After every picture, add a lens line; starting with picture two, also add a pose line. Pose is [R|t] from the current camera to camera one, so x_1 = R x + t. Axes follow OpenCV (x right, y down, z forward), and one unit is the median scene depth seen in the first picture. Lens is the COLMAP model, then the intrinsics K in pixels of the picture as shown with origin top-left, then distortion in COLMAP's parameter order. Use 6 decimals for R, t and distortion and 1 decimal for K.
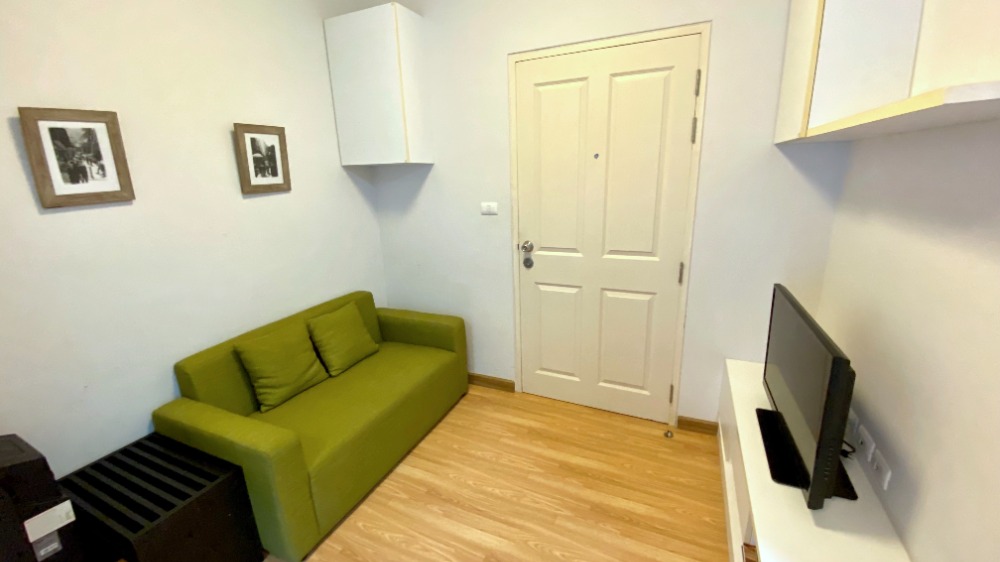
lens RADIAL K [[403.7, 0, 499.1], [0, 403.7, 282.0], [0, 0, 1]] dist [0.017581, -0.019696]
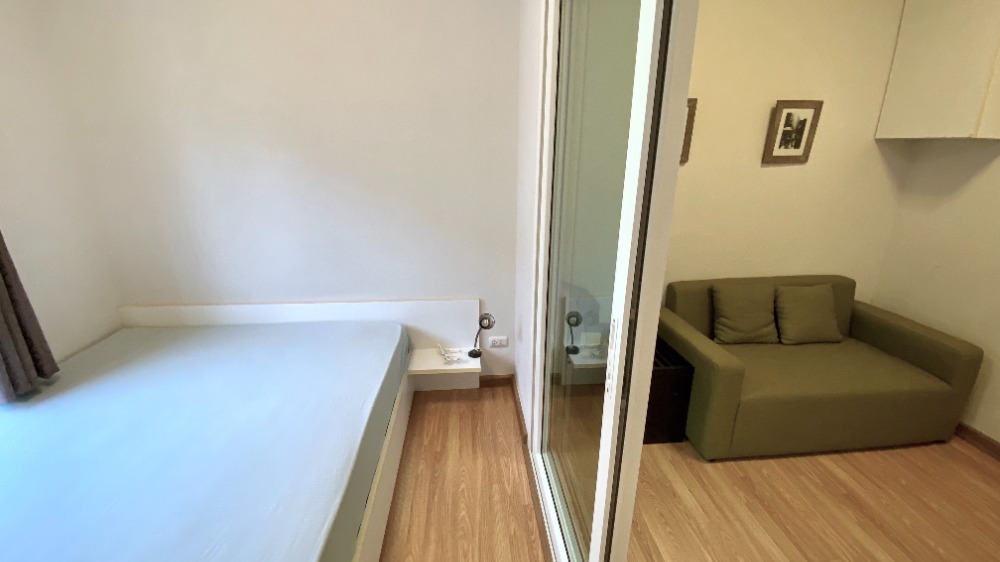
lens RADIAL K [[403.7, 0, 499.1], [0, 403.7, 282.0], [0, 0, 1]] dist [0.017581, -0.019696]
pose [[0.492783, 0.293290, -0.819235, 0.041609], [-0.241431, 0.950604, 0.195096, 0.057026], [0.835988, 0.101648, 0.539251, -0.202564]]
